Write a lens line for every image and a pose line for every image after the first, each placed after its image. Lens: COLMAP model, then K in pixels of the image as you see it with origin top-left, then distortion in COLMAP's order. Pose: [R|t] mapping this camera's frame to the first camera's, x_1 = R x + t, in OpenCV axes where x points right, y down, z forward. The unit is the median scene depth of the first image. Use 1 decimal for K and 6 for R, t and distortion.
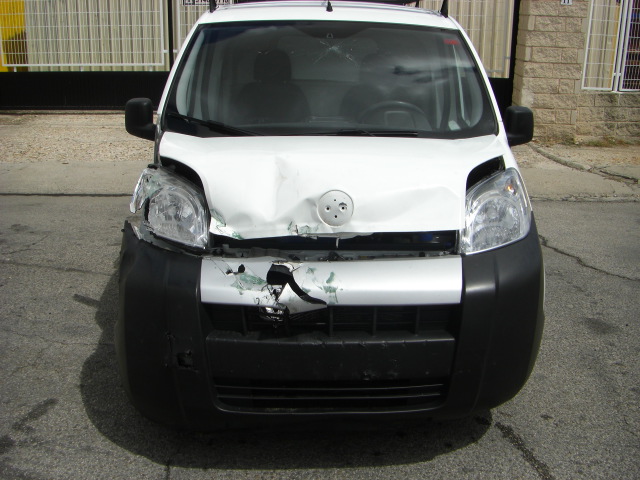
lens RADIAL K [[716.4, 0, 320.1], [0, 716.4, 245.2], [0, 0, 1]] dist [-0.142695, 0.000000]
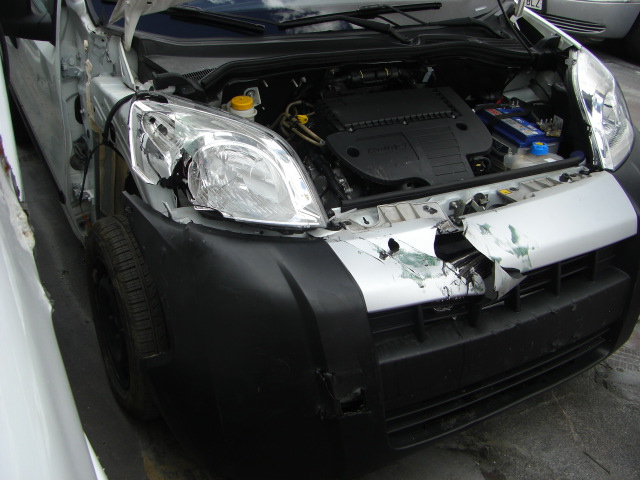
lens RADIAL K [[716.4, 0, 317.4], [0, 716.4, 235.9], [0, 0, 1]] dist [-0.142695, 0.000000]
pose [[0.882696, -0.203371, 0.423661, -0.451867], [0.111098, 0.966263, 0.232365, -0.137839], [-0.456624, -0.158040, 0.875510, 0.452975]]
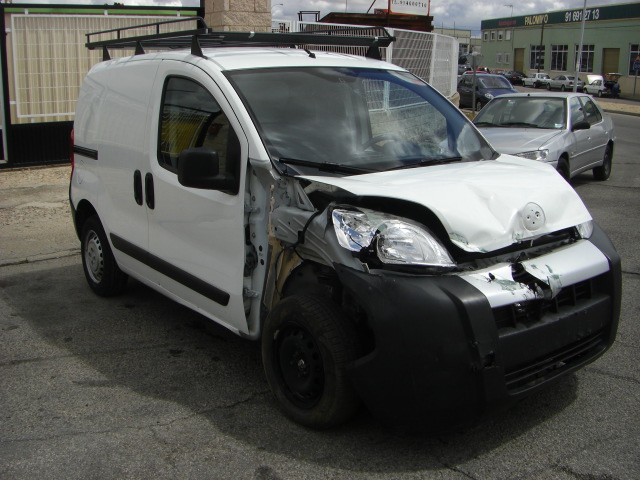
lens RADIAL K [[716.4, 0, 319.3], [0, 716.4, 236.7], [0, 0, 1]] dist [-0.142695, 0.000000]
pose [[0.800048, -0.146497, 0.581774, -1.027301], [0.184755, 0.982762, -0.006602, -0.078259], [-0.570779, 0.112768, 0.813323, 0.187712]]
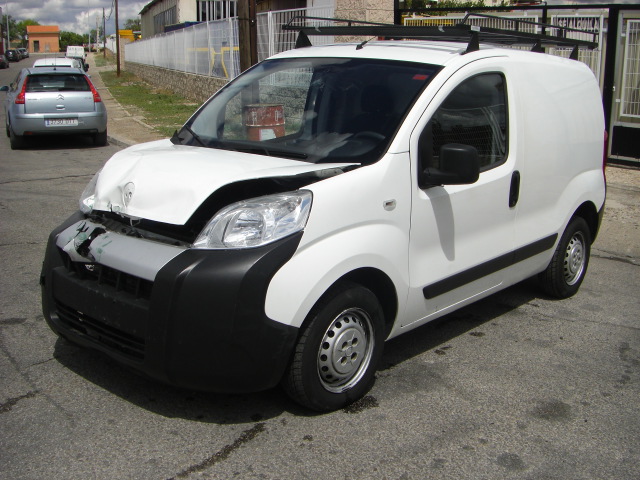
lens RADIAL K [[716.4, 0, 316.8], [0, 716.4, 240.7], [0, 0, 1]] dist [-0.142695, 0.000000]
pose [[0.730859, 0.164650, -0.662371, 1.165777], [-0.210583, 0.977518, 0.010632, -0.056738], [0.649231, 0.131714, 0.749100, 0.245443]]
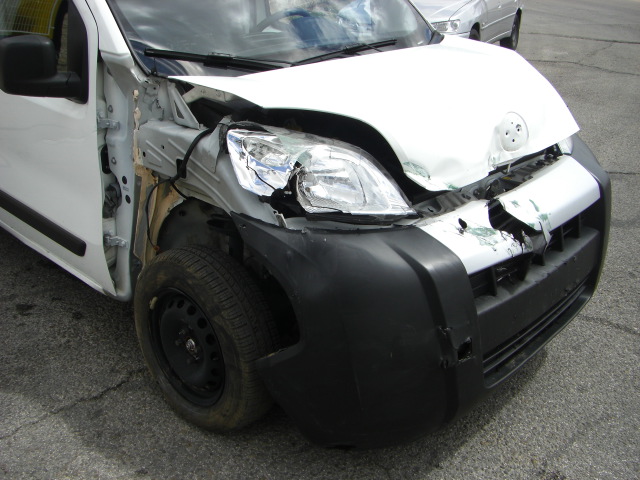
lens RADIAL K [[716.4, 0, 306.2], [0, 716.4, 227.6], [0, 0, 1]] dist [-0.142695, 0.000000]
pose [[0.705711, -0.276504, 0.652317, -0.781794], [0.203368, 0.961013, 0.187340, -0.155289], [-0.678685, 0.000452, 0.734430, 0.515166]]
